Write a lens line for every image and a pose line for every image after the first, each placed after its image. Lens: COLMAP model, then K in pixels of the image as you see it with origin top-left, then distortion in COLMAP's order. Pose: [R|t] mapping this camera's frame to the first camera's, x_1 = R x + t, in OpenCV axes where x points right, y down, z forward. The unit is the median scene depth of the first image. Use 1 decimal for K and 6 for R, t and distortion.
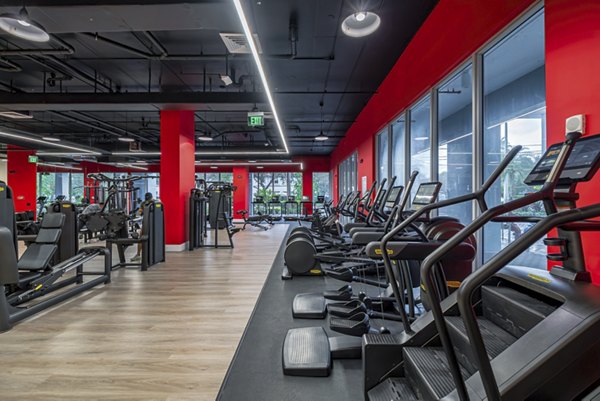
lens RADIAL K [[257.0, 0, 295.7], [0, 257.0, 198.8], [0, 0, 1]] dist [0.000905, -0.000087]
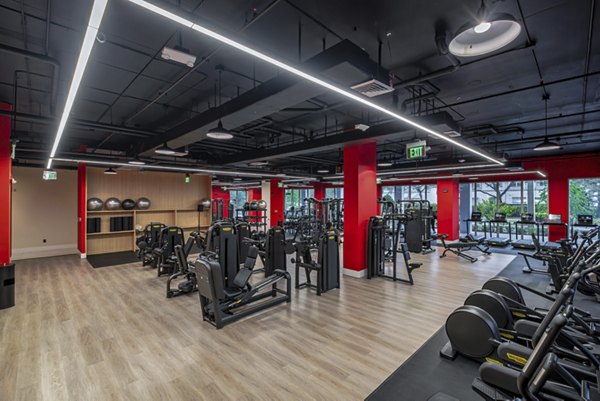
lens RADIAL K [[268.8, 0, 310.4], [0, 268.8, 199.3], [0, 0, 1]] dist [0.001732, -0.003532]
pose [[0.718223, 0.003967, -0.695801, 0.201021], [-0.004706, 0.999989, 0.000844, -0.140052], [0.695797, 0.002668, 0.718234, 0.115057]]
